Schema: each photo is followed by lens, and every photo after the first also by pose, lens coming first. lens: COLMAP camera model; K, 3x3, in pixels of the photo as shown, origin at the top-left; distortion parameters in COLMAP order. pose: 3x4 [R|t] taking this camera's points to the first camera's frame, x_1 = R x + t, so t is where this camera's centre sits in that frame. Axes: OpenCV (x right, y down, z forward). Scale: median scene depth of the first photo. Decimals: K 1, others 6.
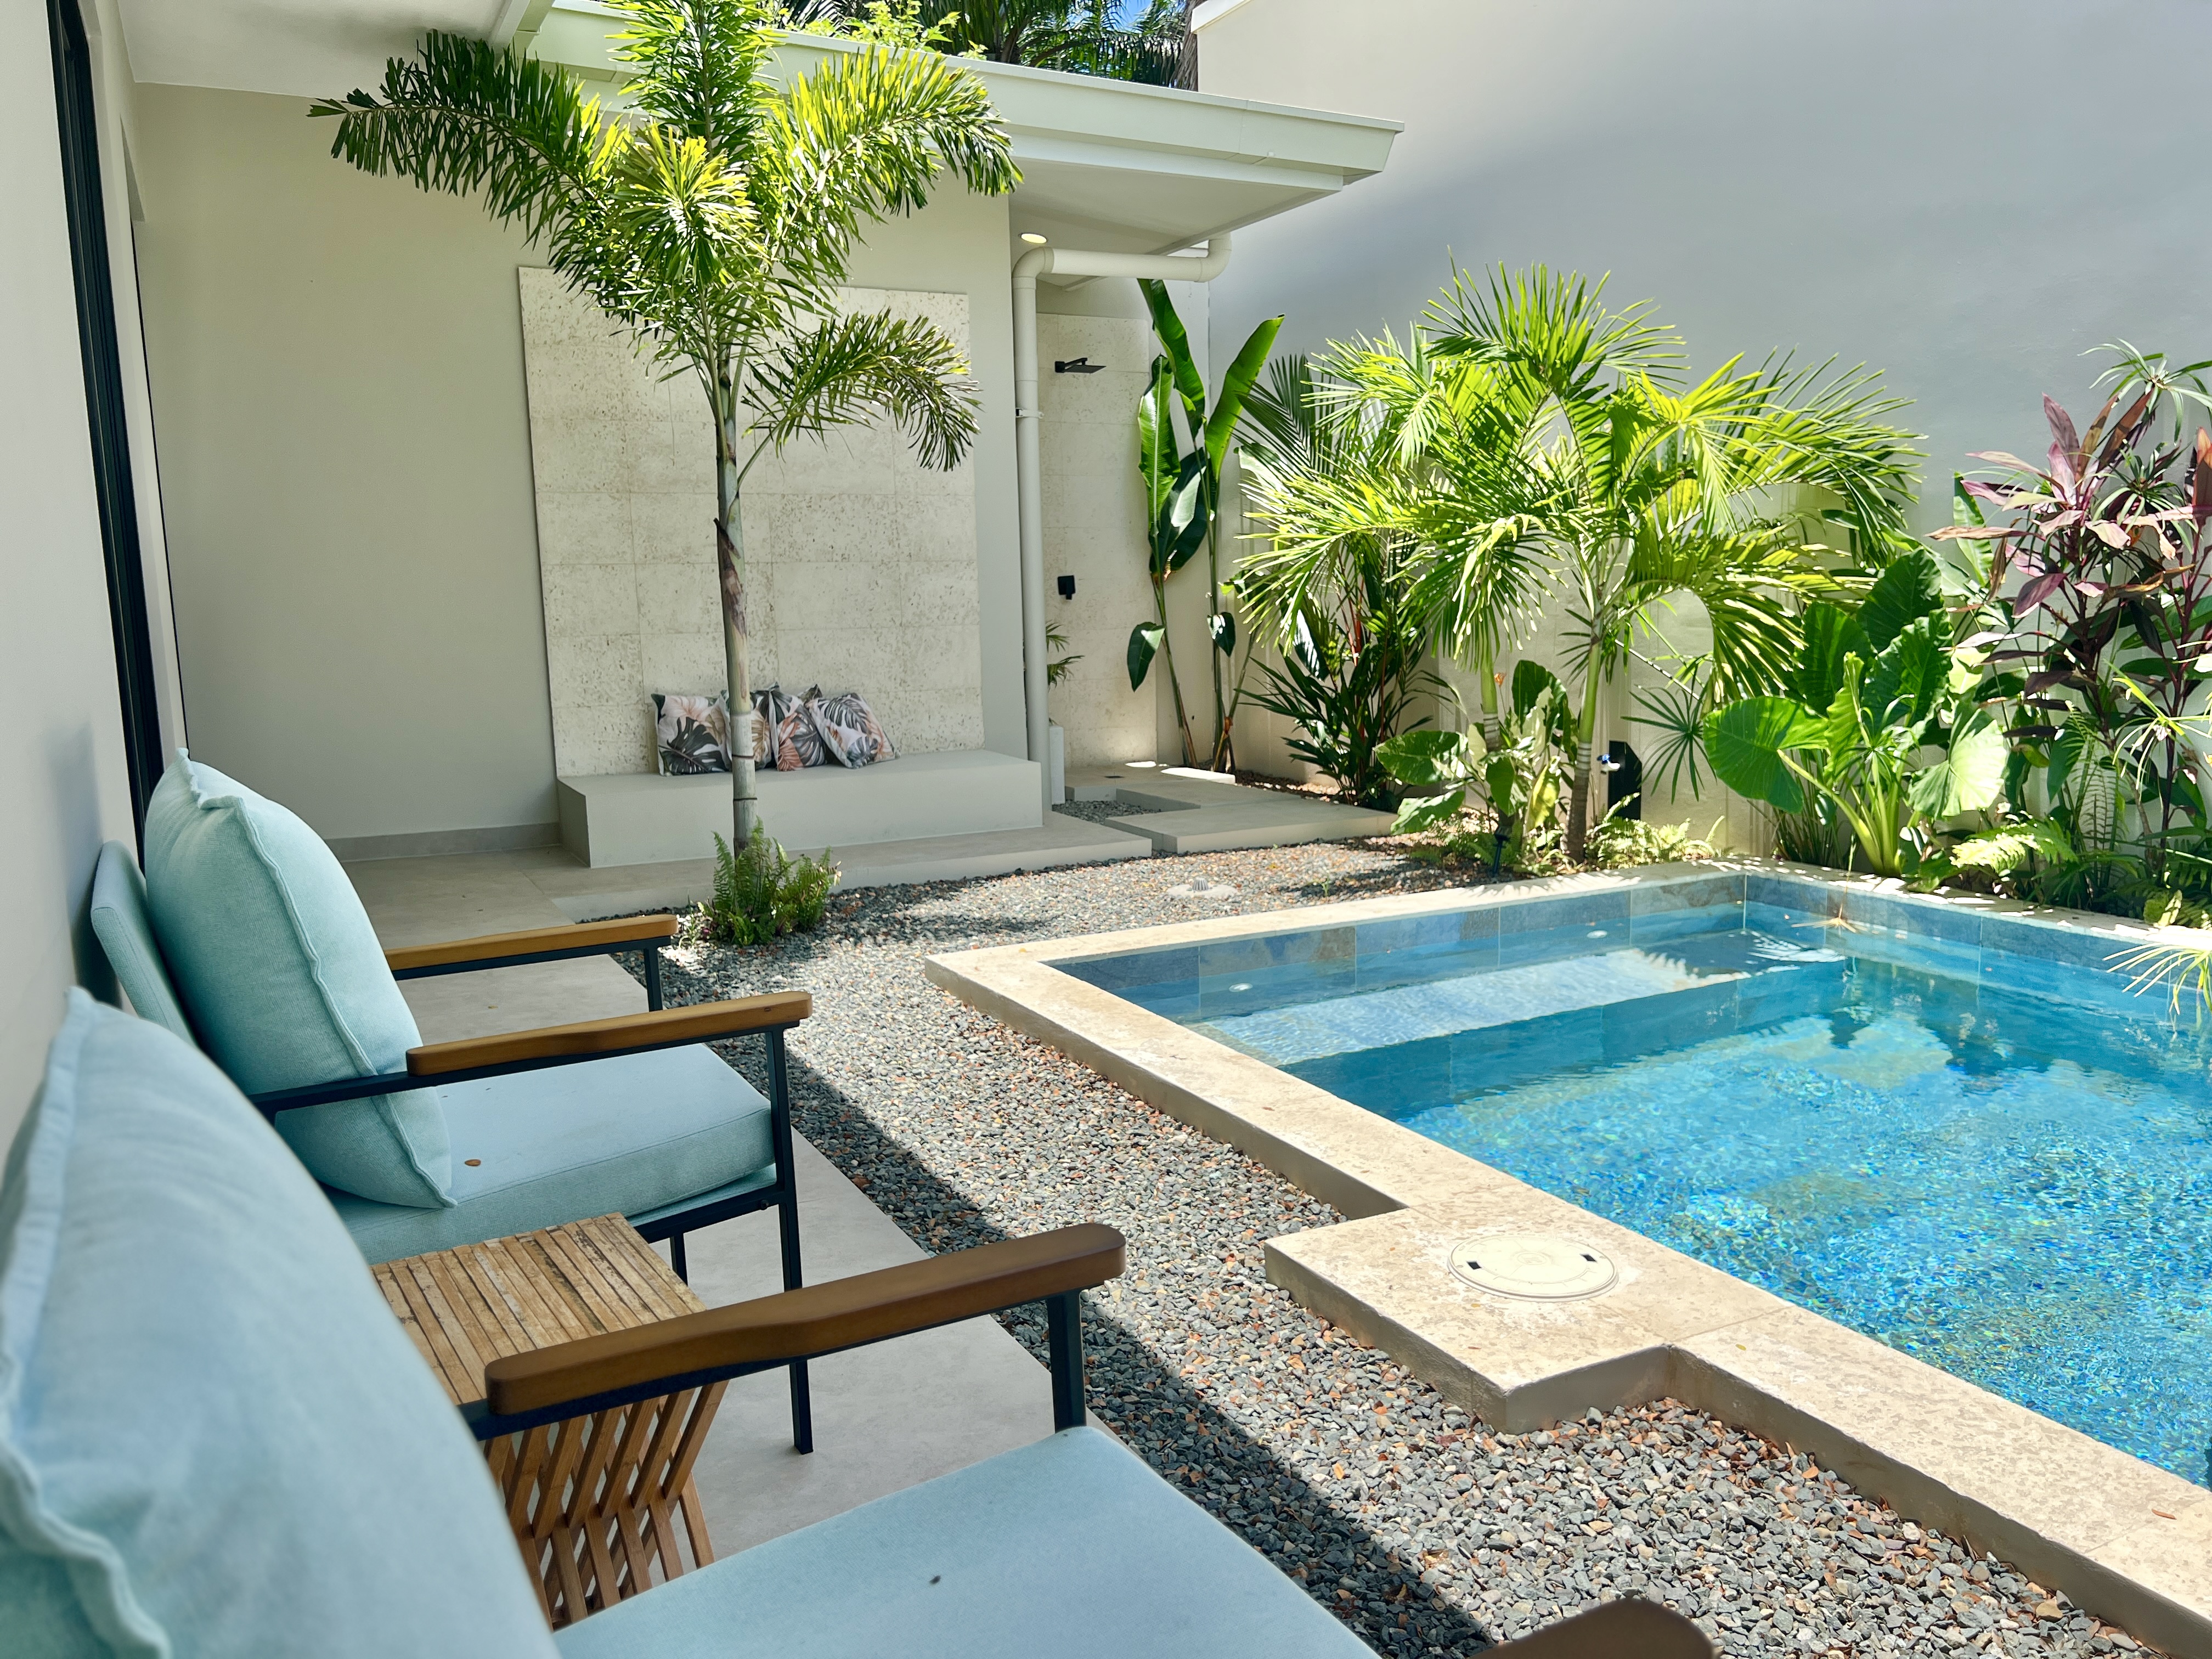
lens RADIAL K [[1639.2, 0, 1122.0], [0, 1639.2, 835.9], [0, 0, 1]] dist [0.023592, -0.007770]
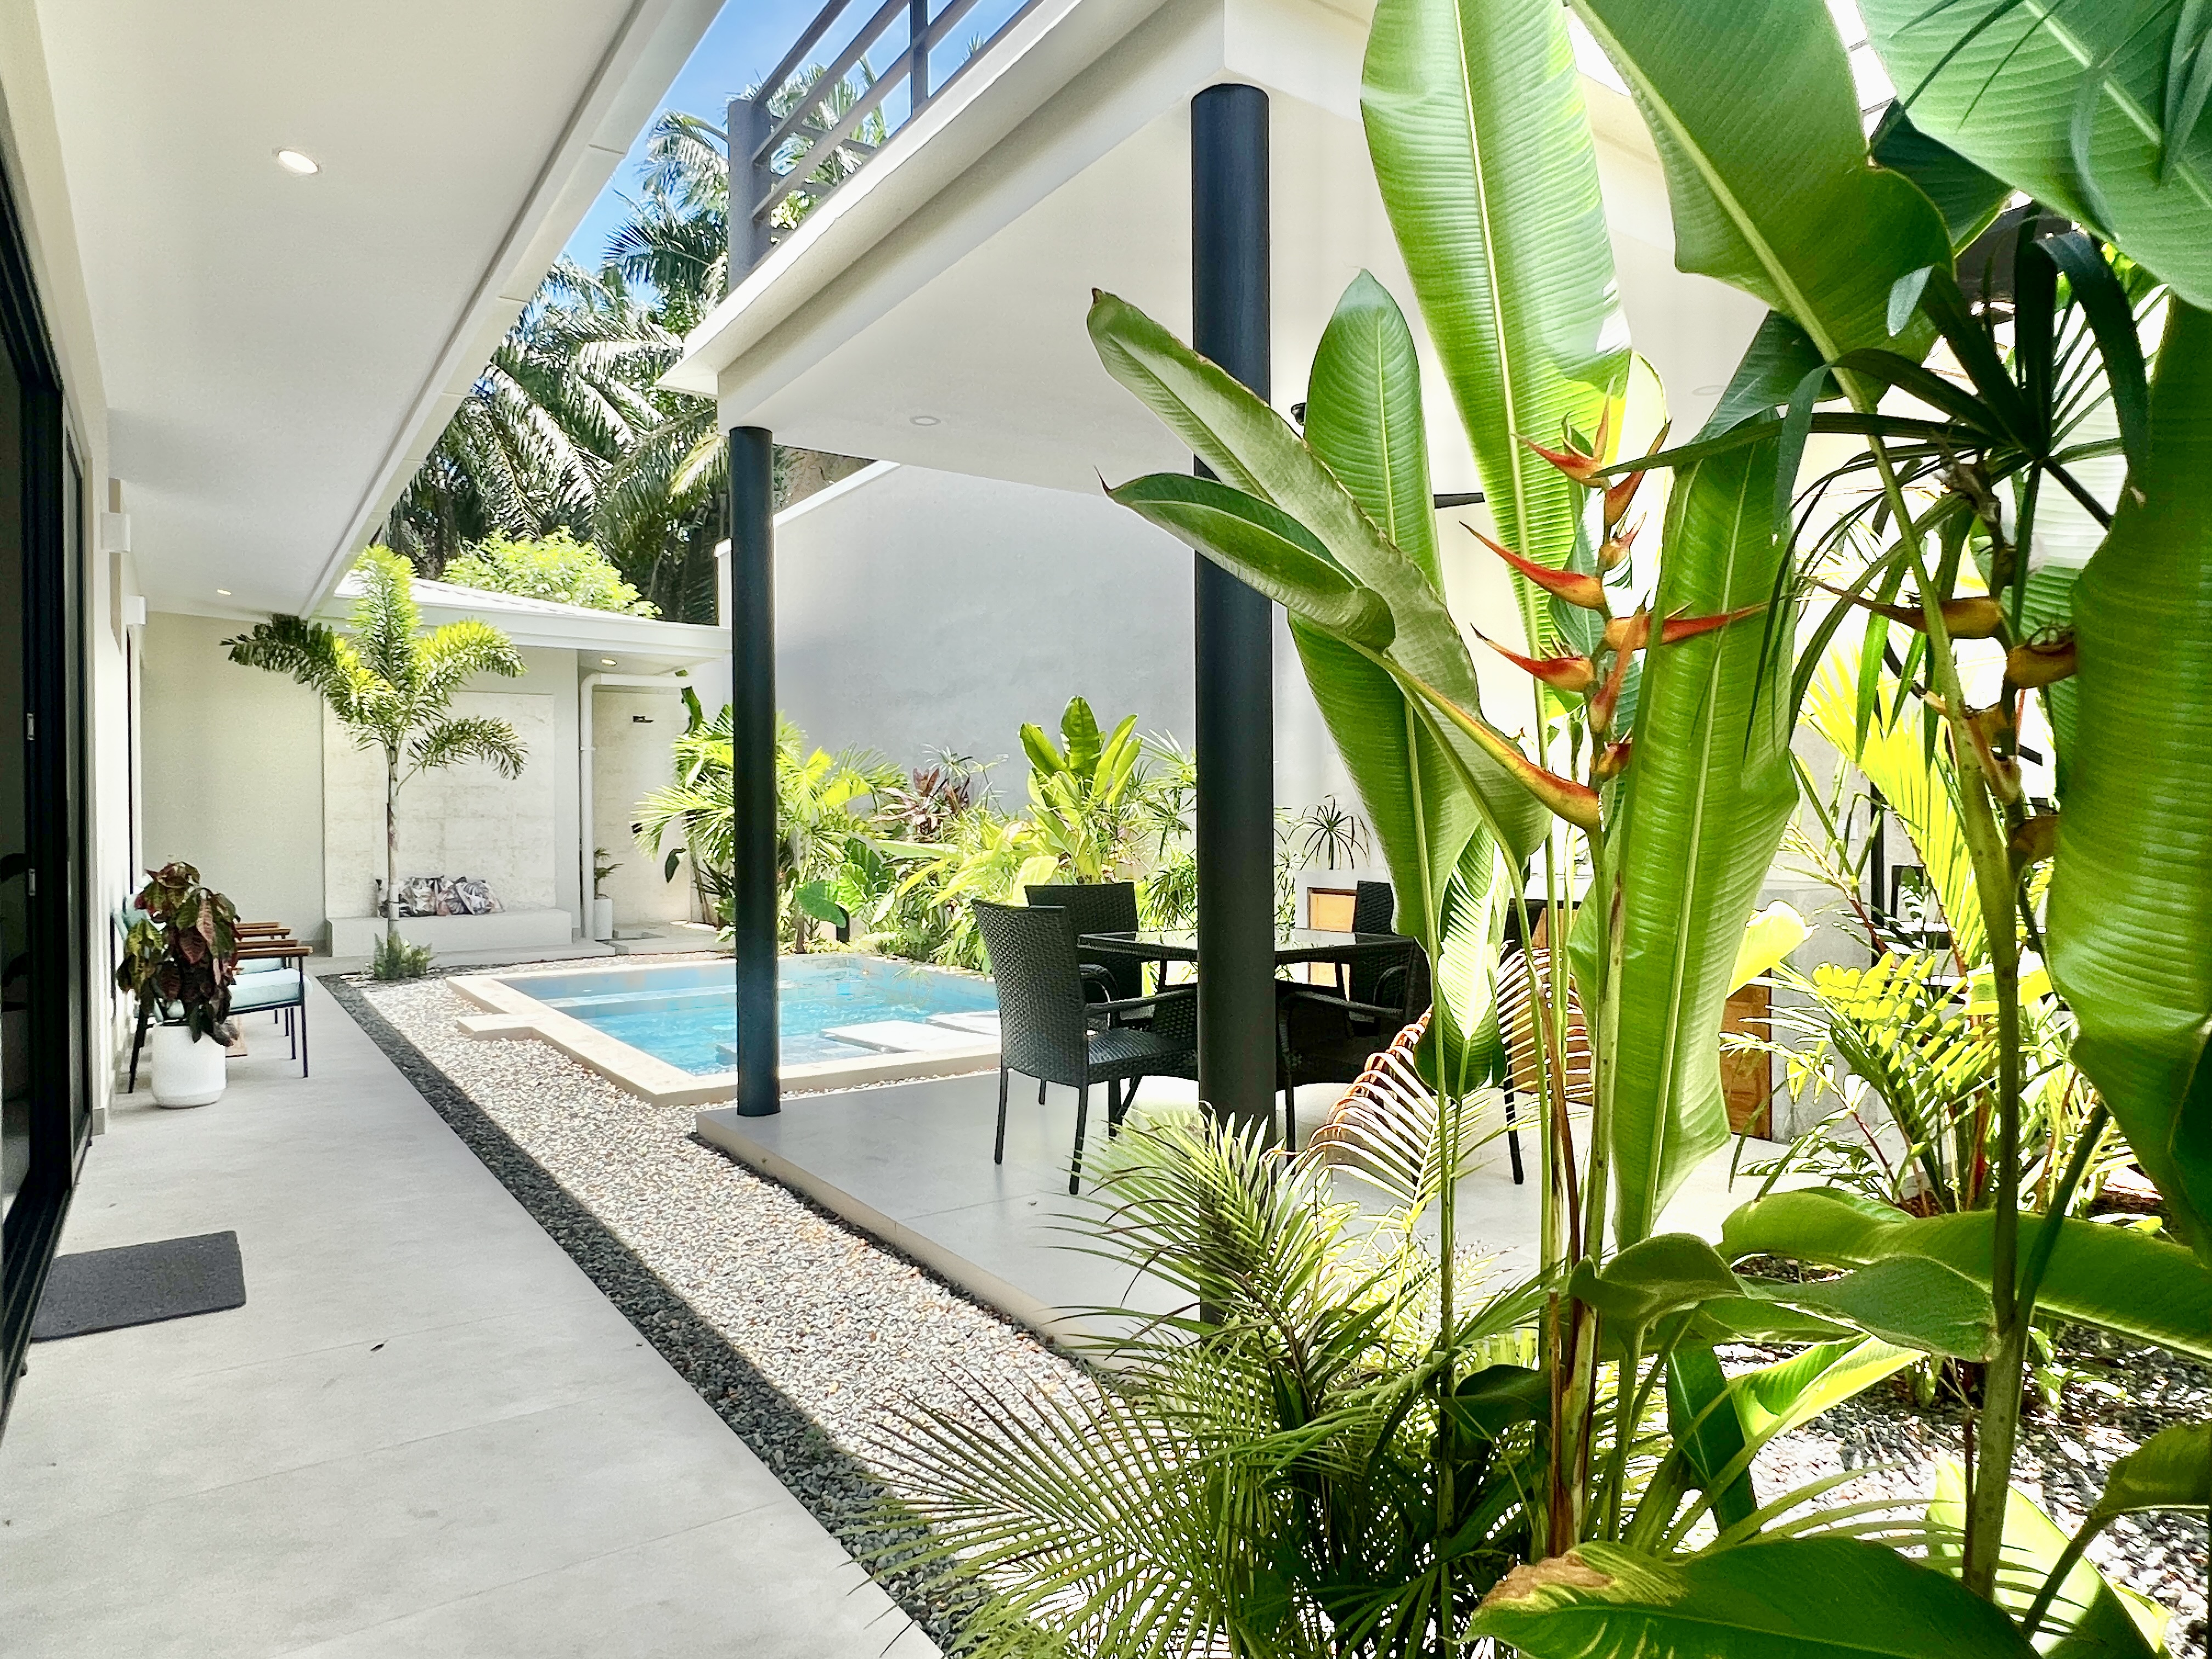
lens RADIAL K [[1317.0, 0, 1099.0], [0, 1317.0, 828.7], [0, 0, 1]] dist [0.002508, 0.000127]
pose [[0.992708, 0.011611, 0.119983, 0.437852], [0.006181, 0.989138, -0.146857, 0.105393], [-0.120385, 0.146528, 0.981854, -0.797011]]
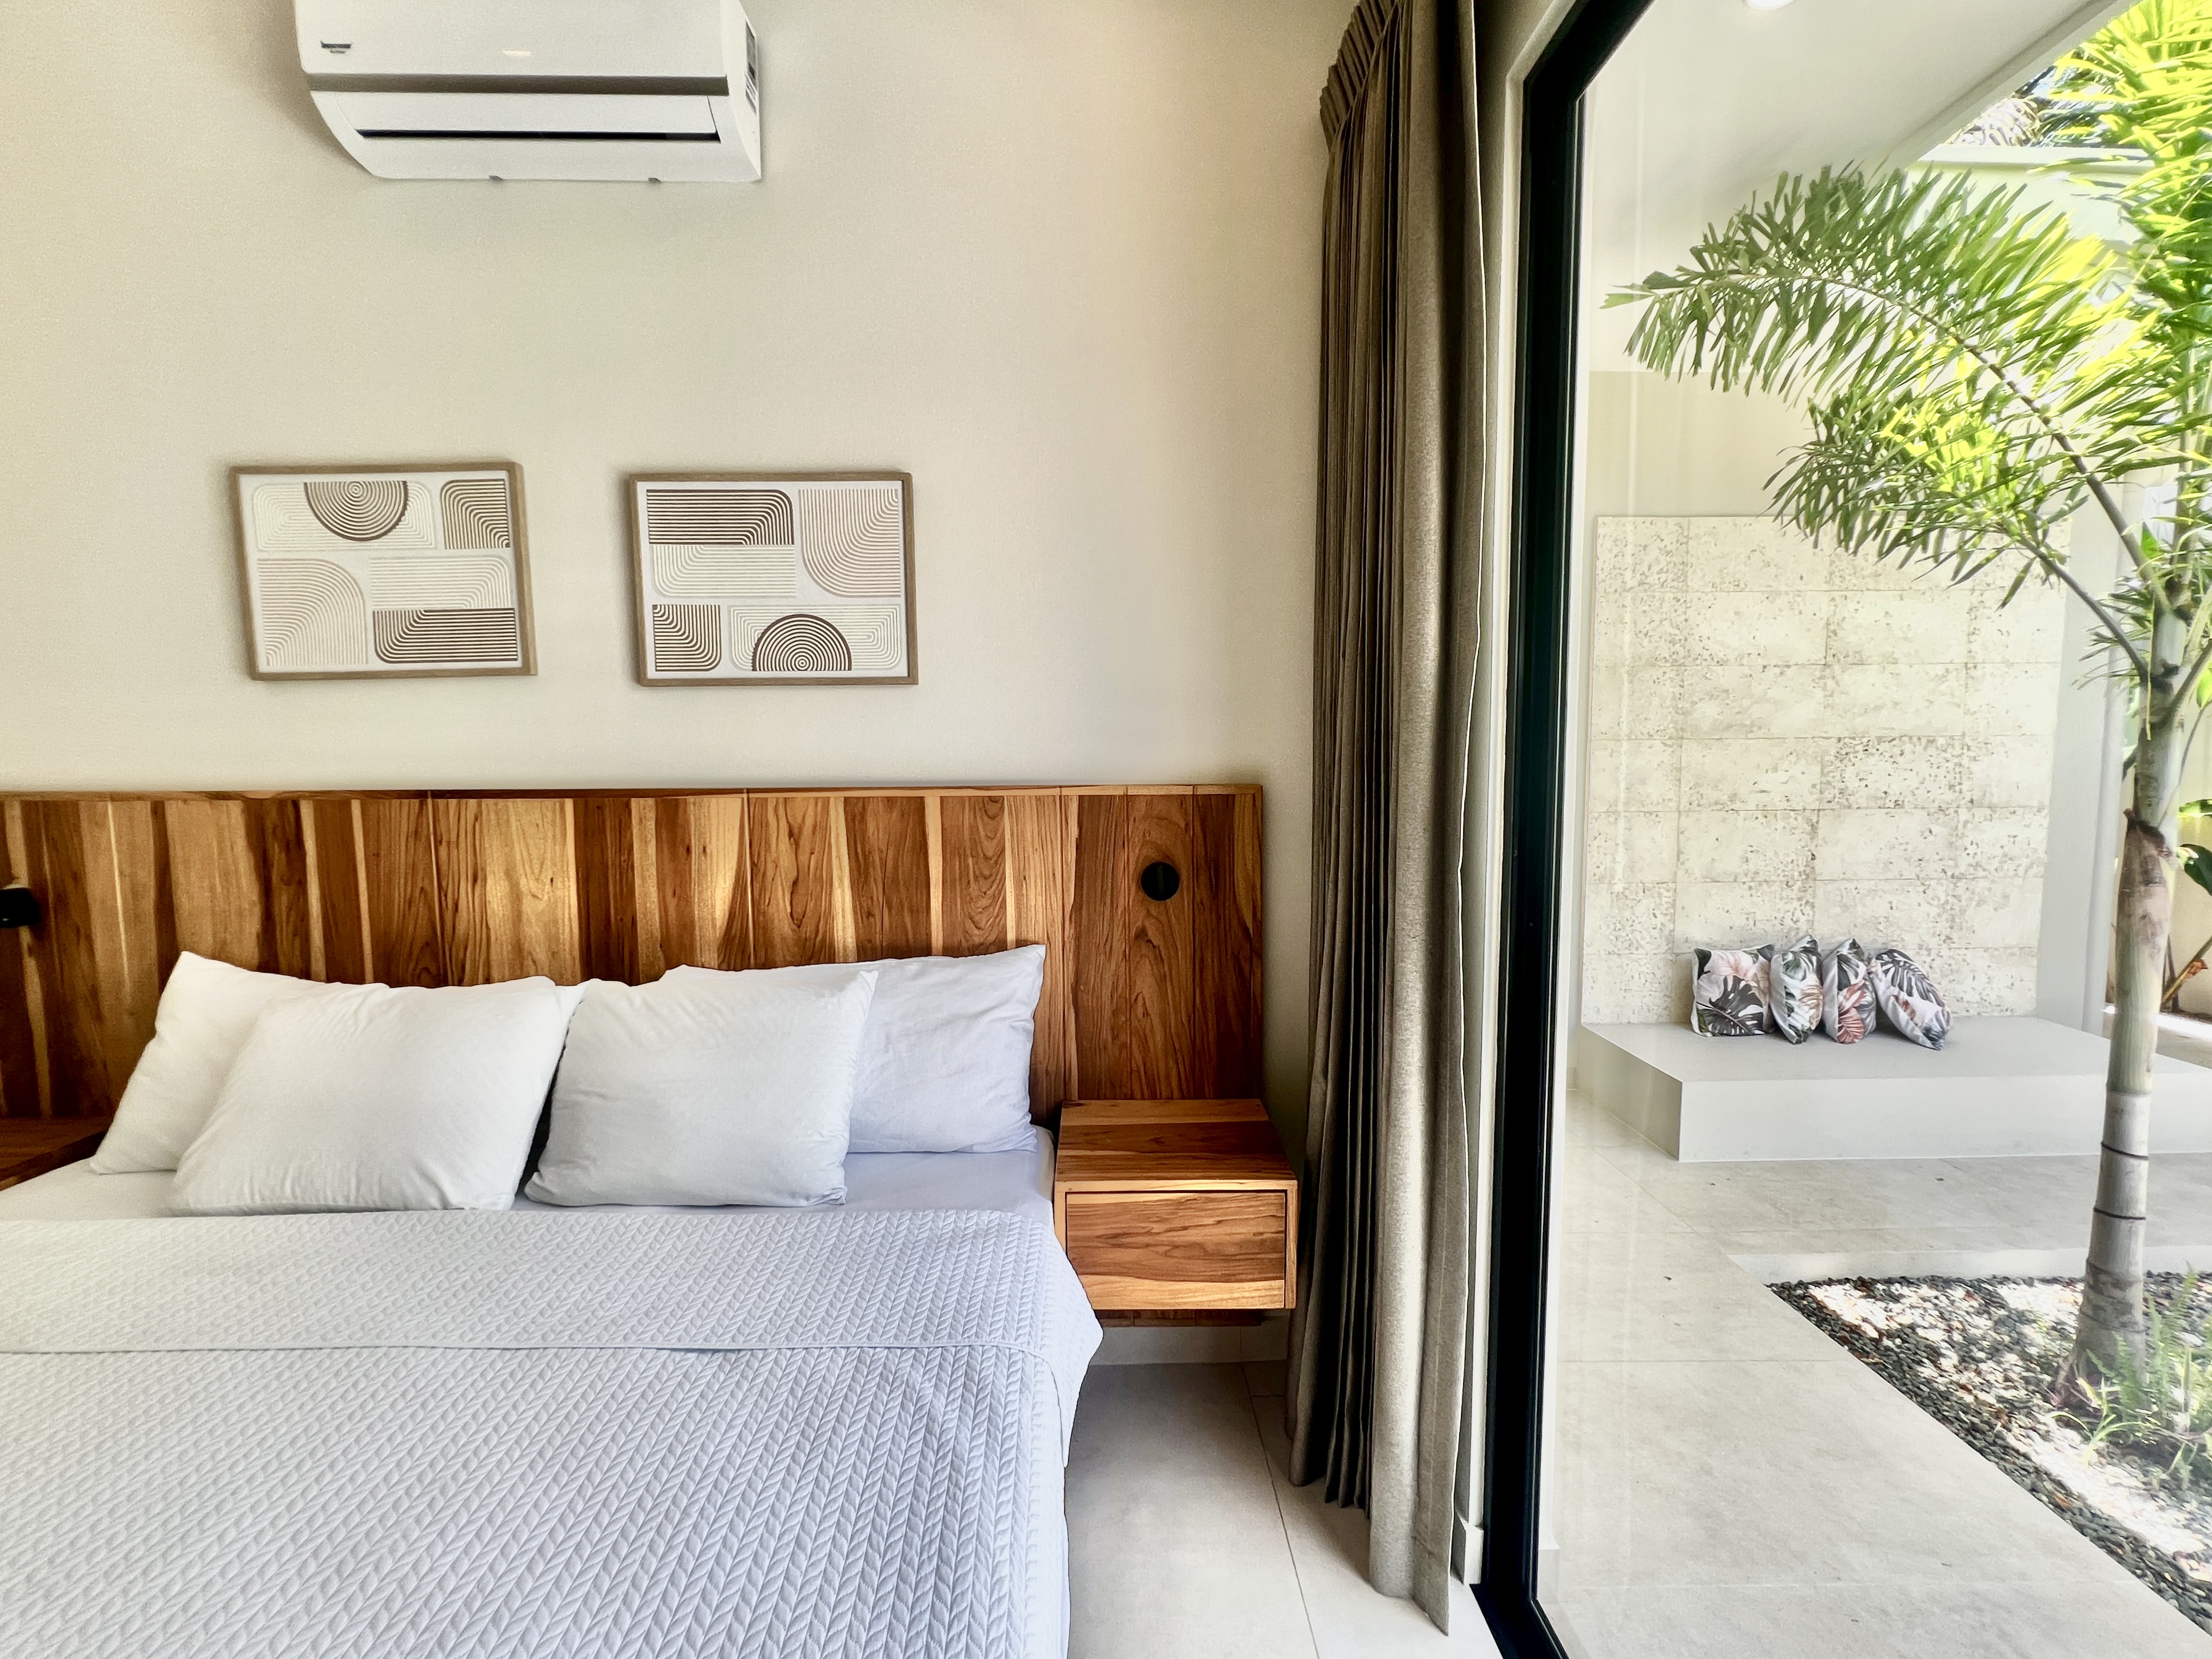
lens RADIAL K [[885.5, 0, 1105.4], [0, 885.5, 828.1], [0, 0, 1]] dist [-0.012006, -0.000086]
pose [[0.892681, 0.049176, -0.447997, -0.364699], [-0.073875, 0.996550, -0.037814, -0.111053], [0.444592, 0.066851, 0.893235, 0.386930]]
